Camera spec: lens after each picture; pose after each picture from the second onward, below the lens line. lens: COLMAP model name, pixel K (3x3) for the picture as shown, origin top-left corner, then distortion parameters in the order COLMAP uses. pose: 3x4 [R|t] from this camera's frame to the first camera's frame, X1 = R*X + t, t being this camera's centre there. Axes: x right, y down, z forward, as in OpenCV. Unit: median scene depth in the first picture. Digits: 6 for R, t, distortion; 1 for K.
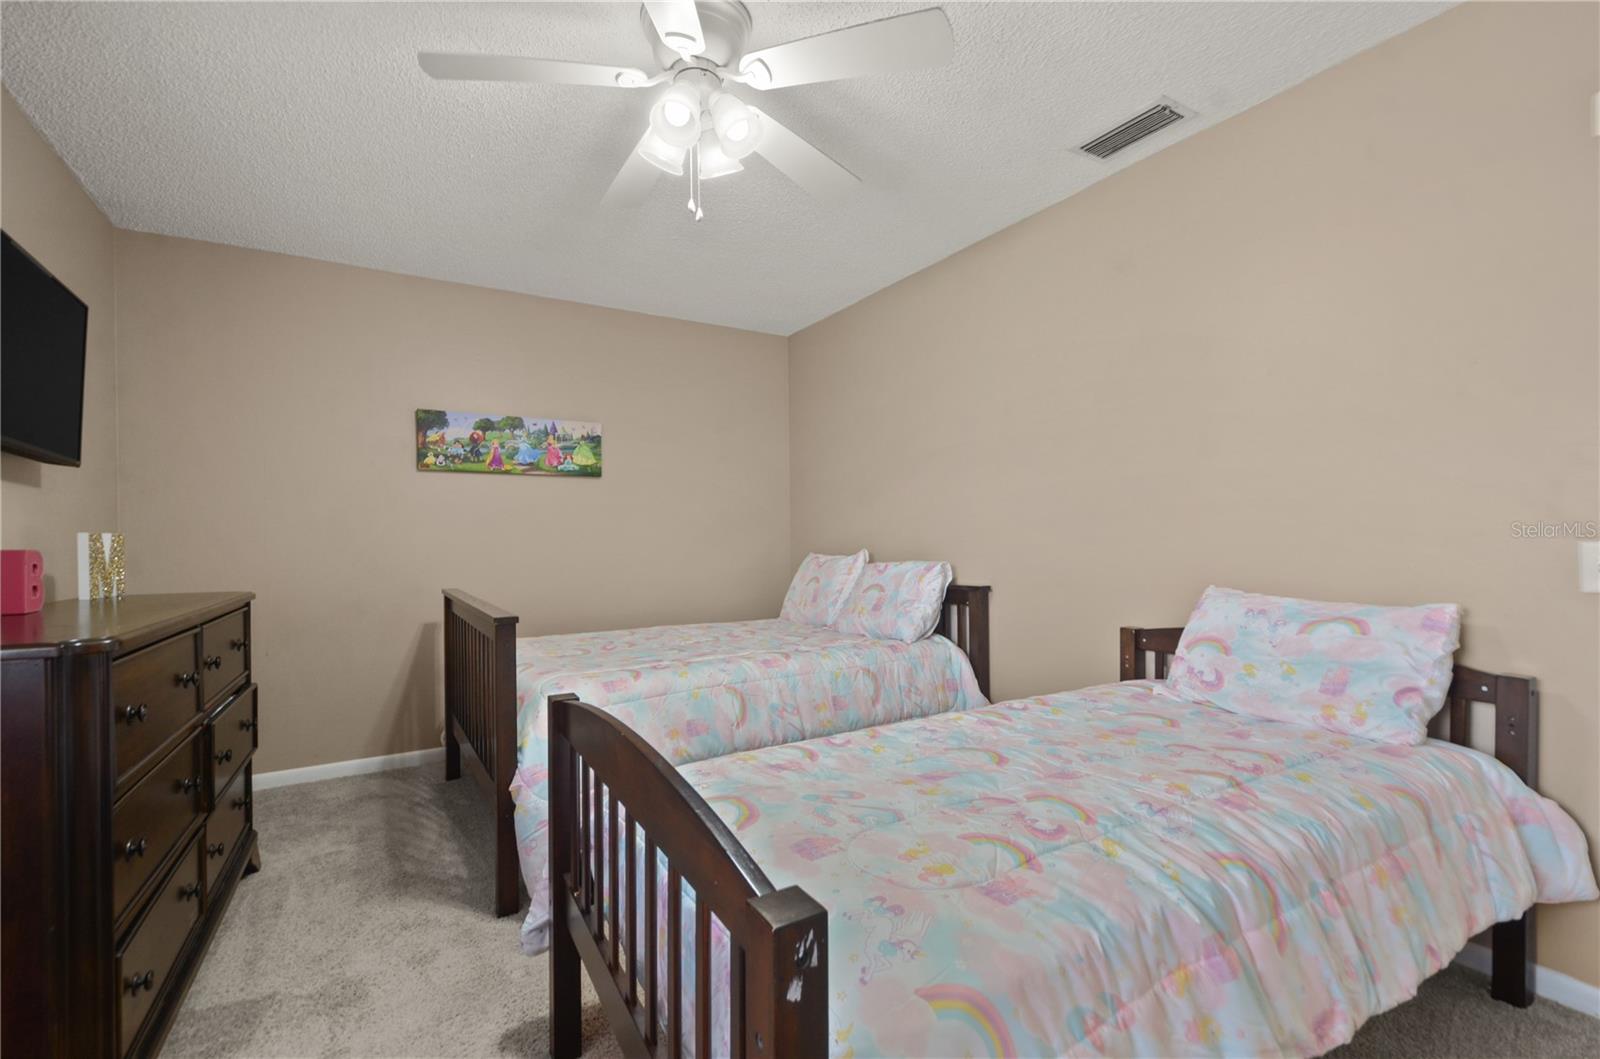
lens RADIAL K [[711.5, 0, 796.9], [0, 711.5, 538.9], [0, 0, 1]] dist [-0.002785, -0.001174]
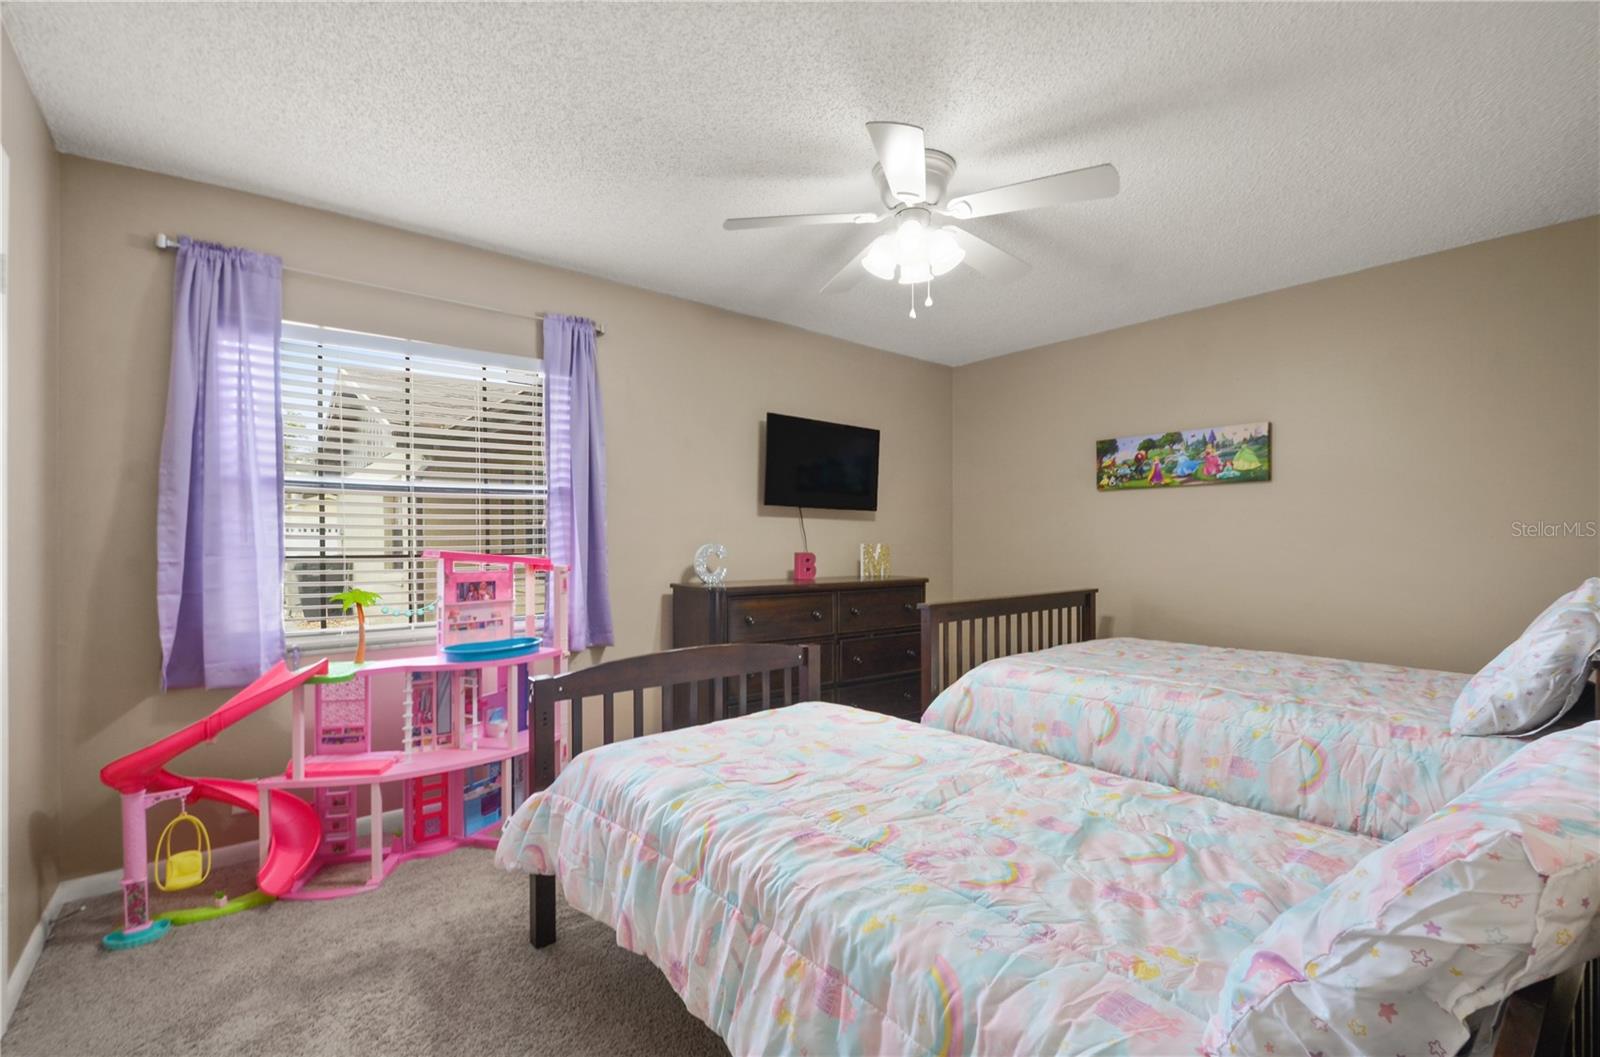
lens RADIAL K [[711.5, 0, 796.9], [0, 711.5, 537.9], [0, 0, 1]] dist [-0.002785, -0.001174]
pose [[0.121954, 0.006812, -0.992512, 0.599129], [0.001476, 0.999974, 0.007044, -0.023314], [0.992535, -0.002324, 0.121941, 0.320040]]
